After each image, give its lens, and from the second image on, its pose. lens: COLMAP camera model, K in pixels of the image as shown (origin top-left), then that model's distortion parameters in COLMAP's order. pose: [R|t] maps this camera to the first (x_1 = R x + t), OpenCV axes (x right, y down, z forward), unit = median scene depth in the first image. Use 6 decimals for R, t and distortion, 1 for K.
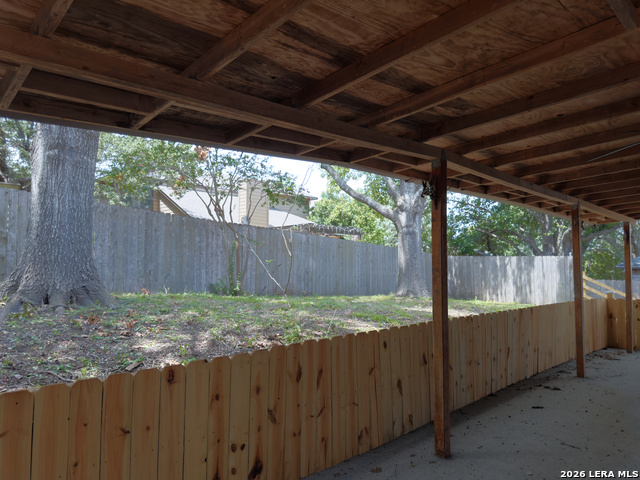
lens RADIAL K [[447.6, 0, 320.2], [0, 447.6, 239.1], [0, 0, 1]] dist [-0.000248, 0.000173]
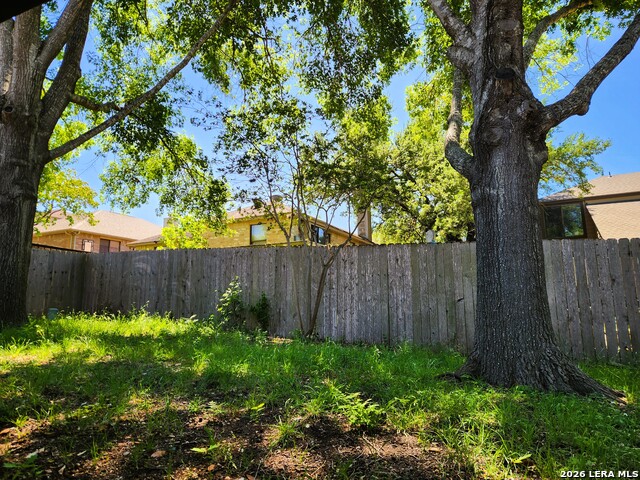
lens RADIAL K [[428.6, 0, 319.9], [0, 428.6, 239.1], [0, 0, 1]] dist [-0.001150, -0.000357]
pose [[0.958856, -0.046201, -0.280110, -0.066745], [0.019645, 0.995102, -0.096886, 0.020635], [0.283214, 0.087397, 0.955066, 0.254038]]
